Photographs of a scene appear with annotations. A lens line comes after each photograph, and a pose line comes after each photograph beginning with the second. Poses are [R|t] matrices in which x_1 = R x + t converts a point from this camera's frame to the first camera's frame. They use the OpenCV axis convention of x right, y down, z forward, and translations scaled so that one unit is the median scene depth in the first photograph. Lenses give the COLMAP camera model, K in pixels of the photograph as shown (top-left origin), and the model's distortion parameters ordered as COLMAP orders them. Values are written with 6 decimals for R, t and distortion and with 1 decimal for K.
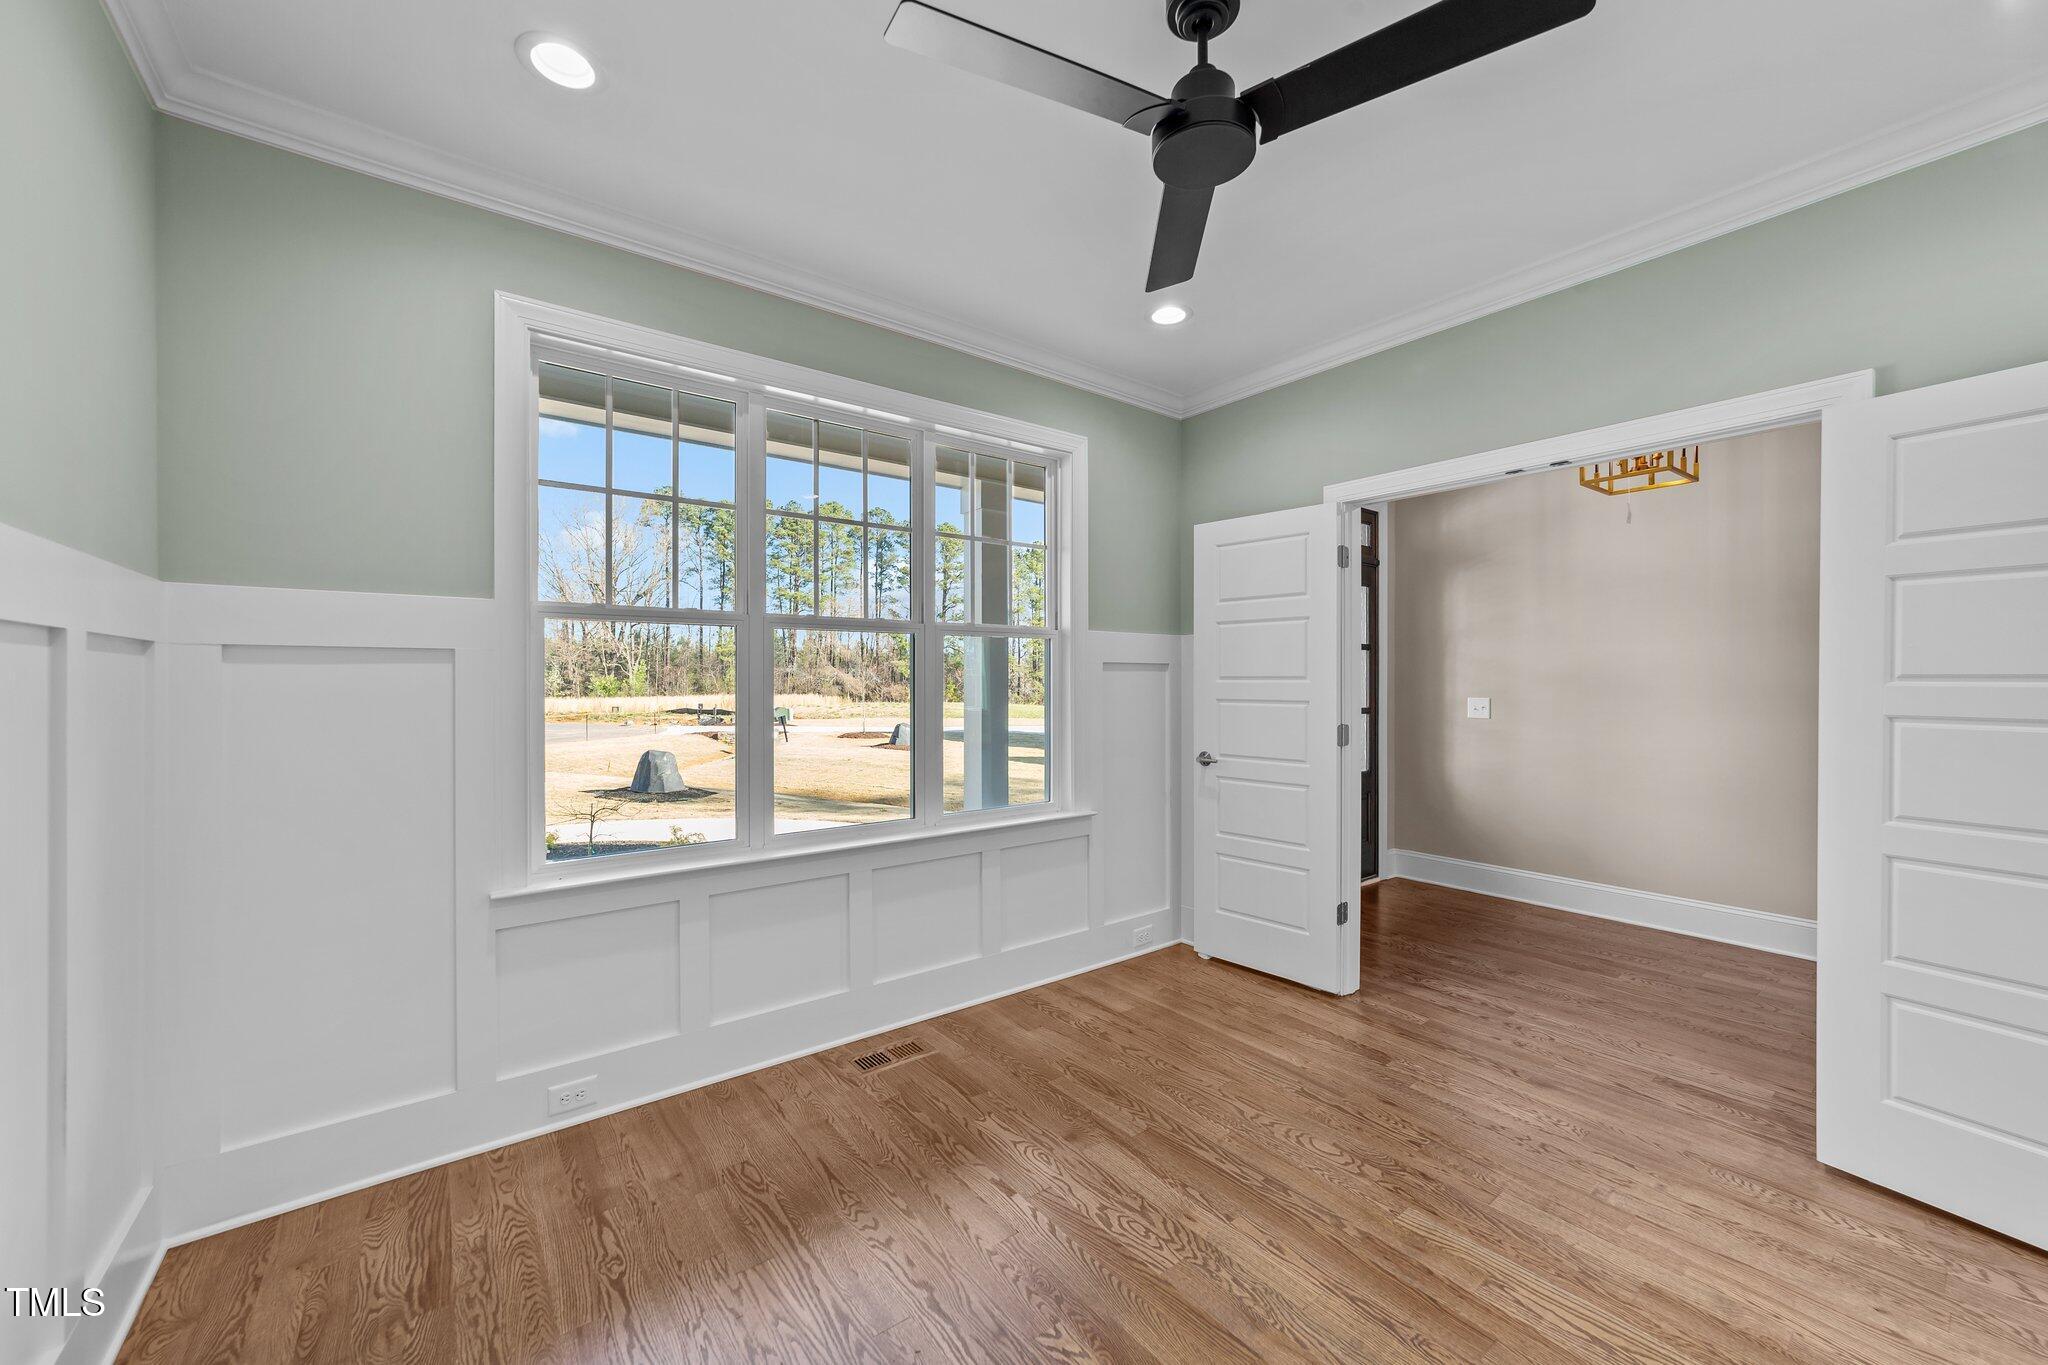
lens RADIAL K [[783.3, 0, 1031.3], [0, 783.3, 681.4], [0, 0, 1]] dist [-0.014905, 0.006256]
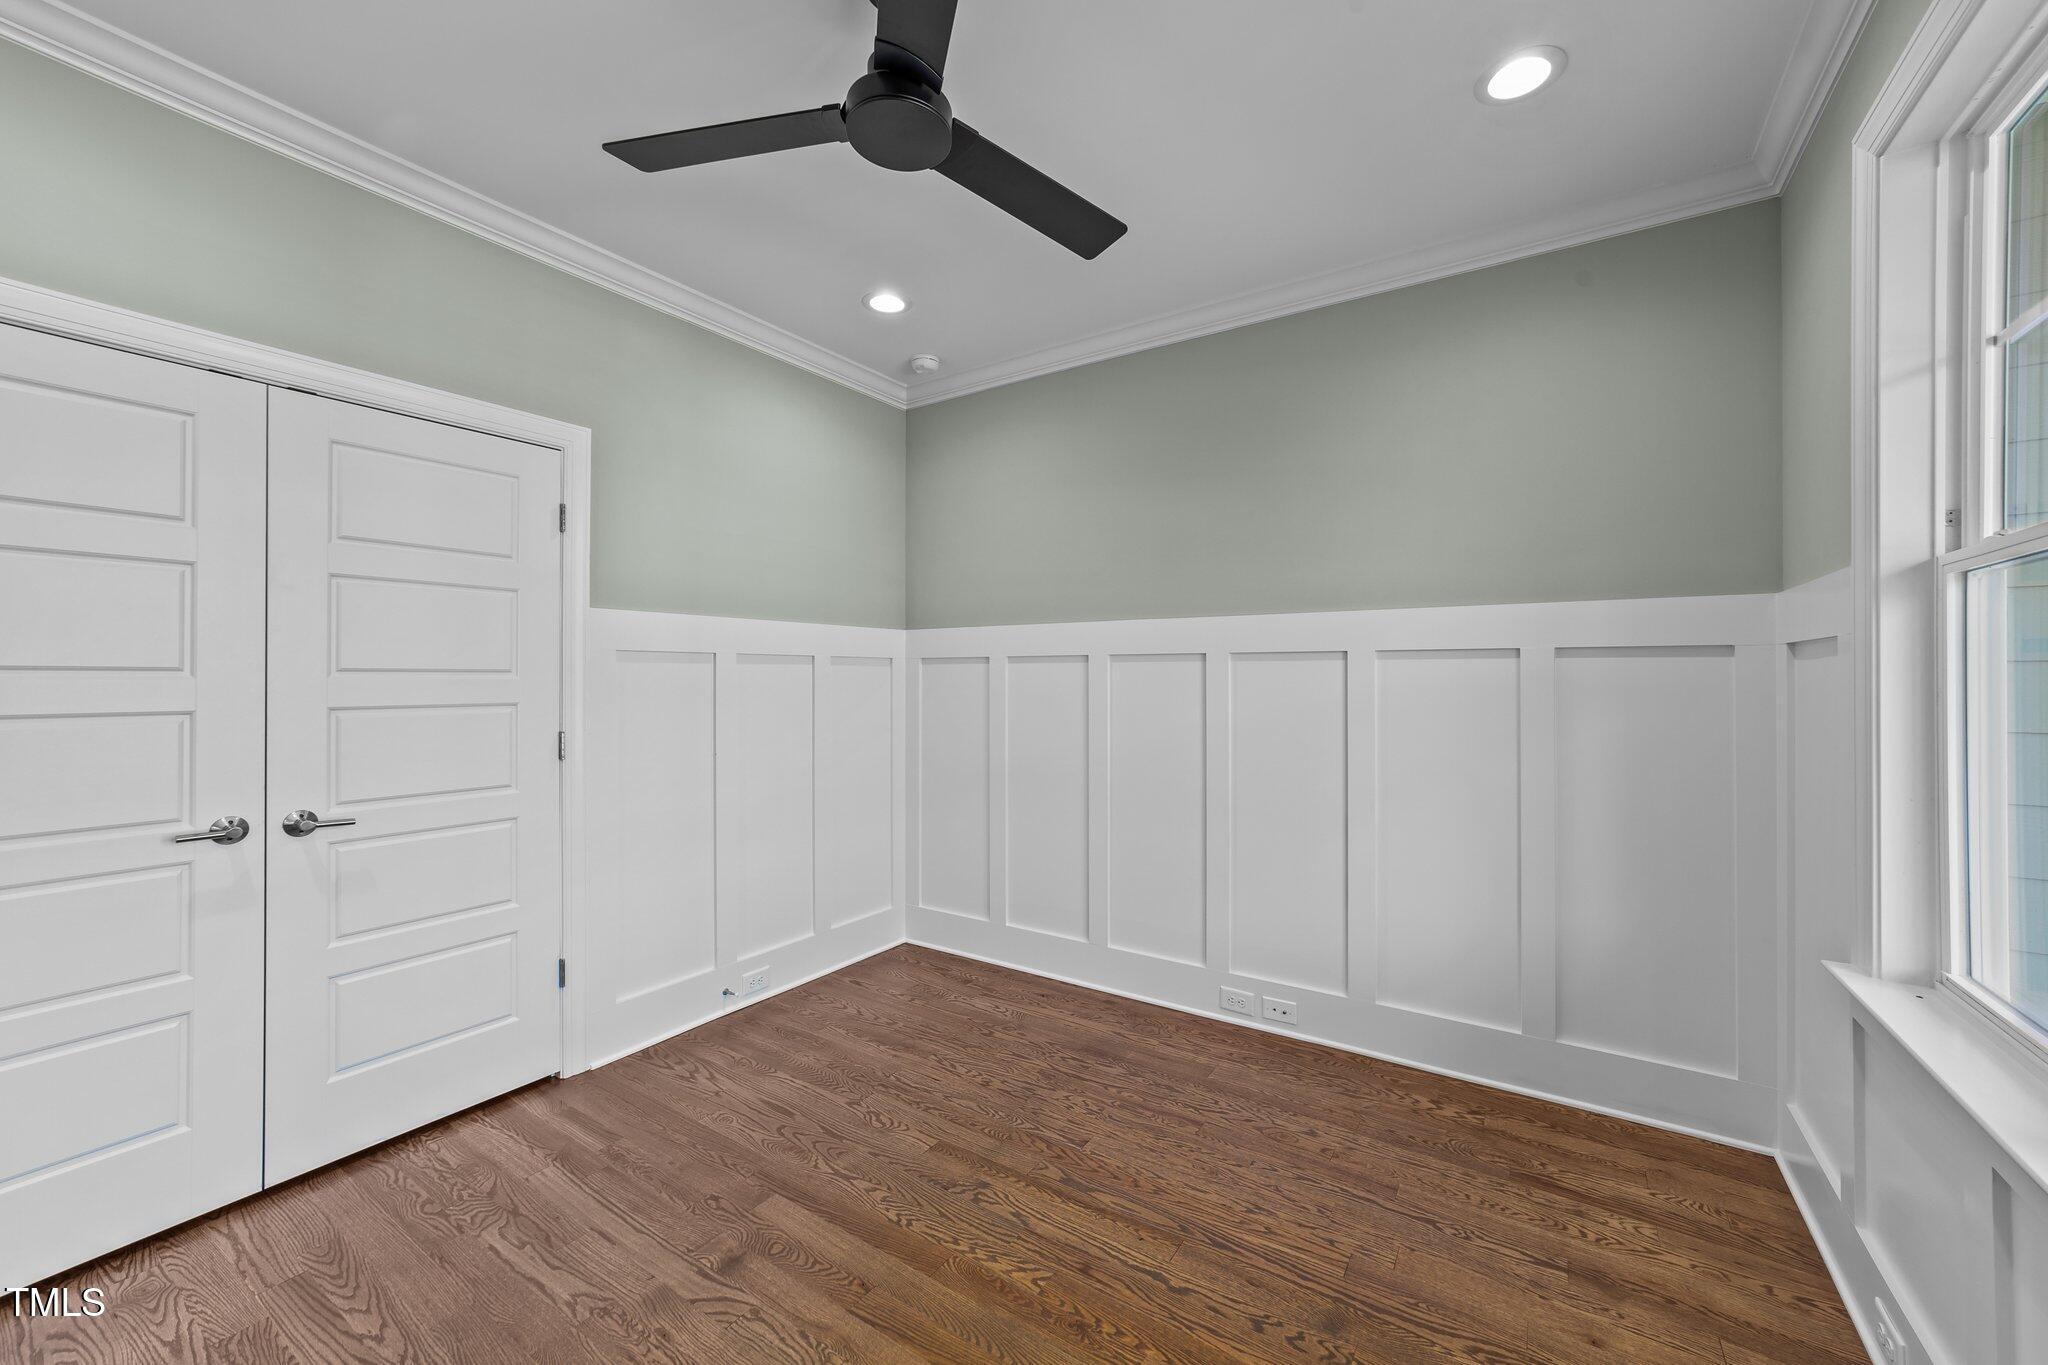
lens RADIAL K [[783.3, 0, 1031.3], [0, 783.3, 681.4], [0, 0, 1]] dist [-0.014905, 0.006256]
pose [[-0.948258, 0.003158, -0.317486, 0.354014], [0.001324, 0.999981, 0.005991, -0.000635], [0.317499, 0.005260, -0.948244, 1.884062]]
